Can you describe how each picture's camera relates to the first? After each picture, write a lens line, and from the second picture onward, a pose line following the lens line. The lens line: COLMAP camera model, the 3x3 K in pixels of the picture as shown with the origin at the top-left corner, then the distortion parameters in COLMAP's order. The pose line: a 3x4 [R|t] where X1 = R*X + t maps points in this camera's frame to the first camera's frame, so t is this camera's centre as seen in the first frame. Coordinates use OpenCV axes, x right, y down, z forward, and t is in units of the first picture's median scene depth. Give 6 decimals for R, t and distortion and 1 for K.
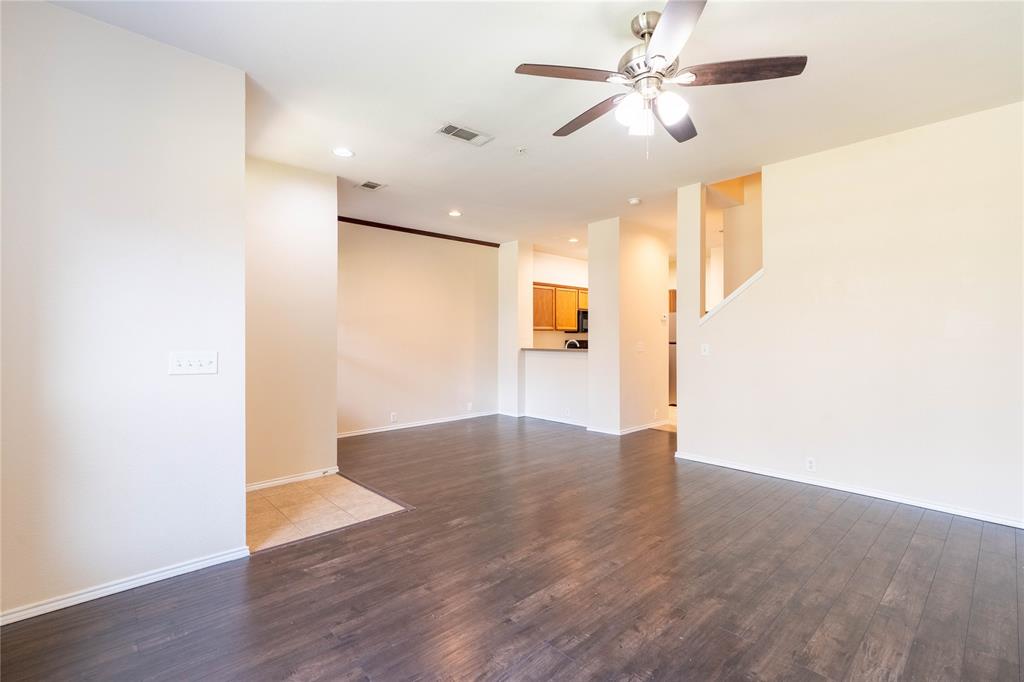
lens RADIAL K [[458.8, 0, 513.5], [0, 458.8, 337.2], [0, 0, 1]] dist [0.000451, -0.000281]
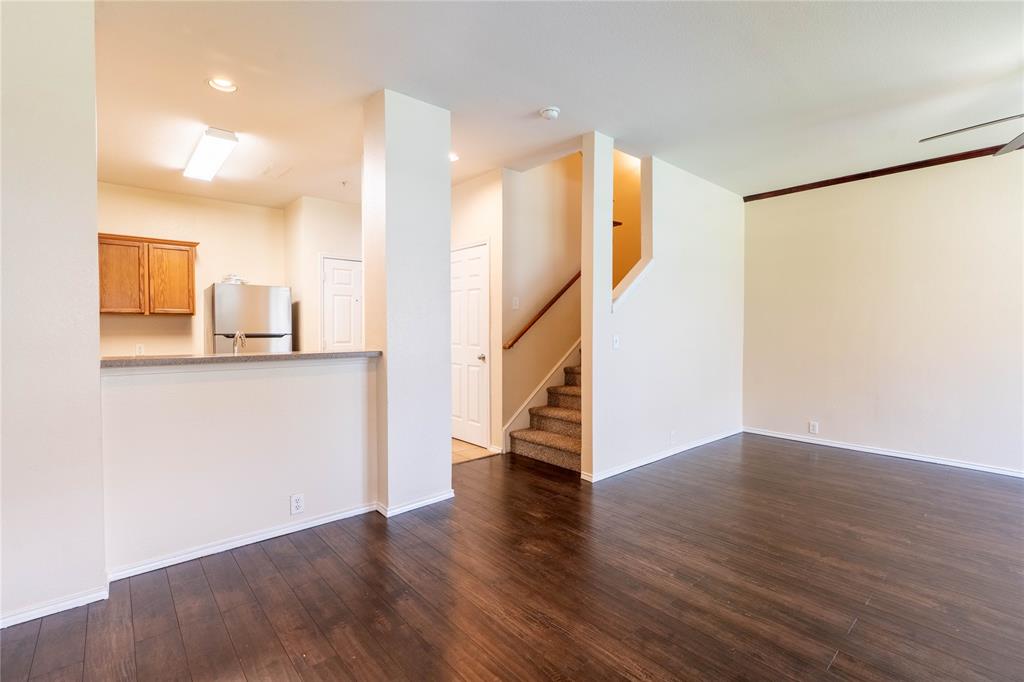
lens RADIAL K [[458.8, 0, 513.5], [0, 458.8, 337.2], [0, 0, 1]] dist [0.000451, -0.000281]
pose [[0.019118, -0.020478, 0.999608, -0.575822], [-0.005340, 0.999774, 0.020583, 0.003574], [-0.999803, -0.005731, 0.019004, 1.547541]]
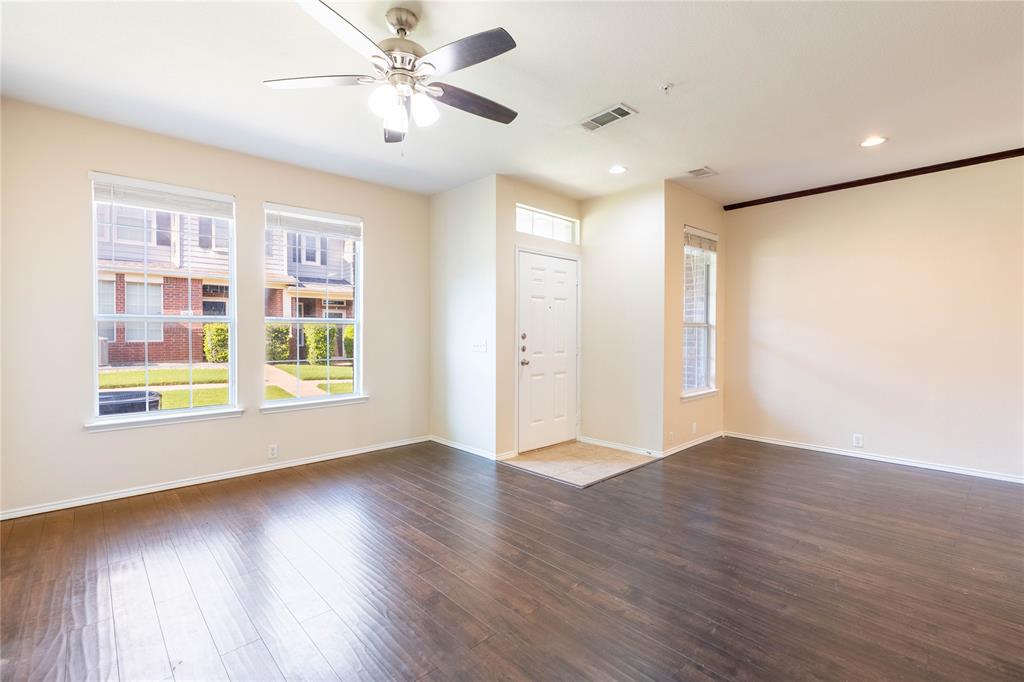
lens RADIAL K [[458.8, 0, 513.5], [0, 458.8, 337.2], [0, 0, 1]] dist [0.000451, -0.000281]
pose [[0.017088, 0.014249, -0.999752, 0.852061], [0.000355, 0.999898, 0.014257, -0.003899], [0.999854, -0.000599, 0.017081, 0.794717]]
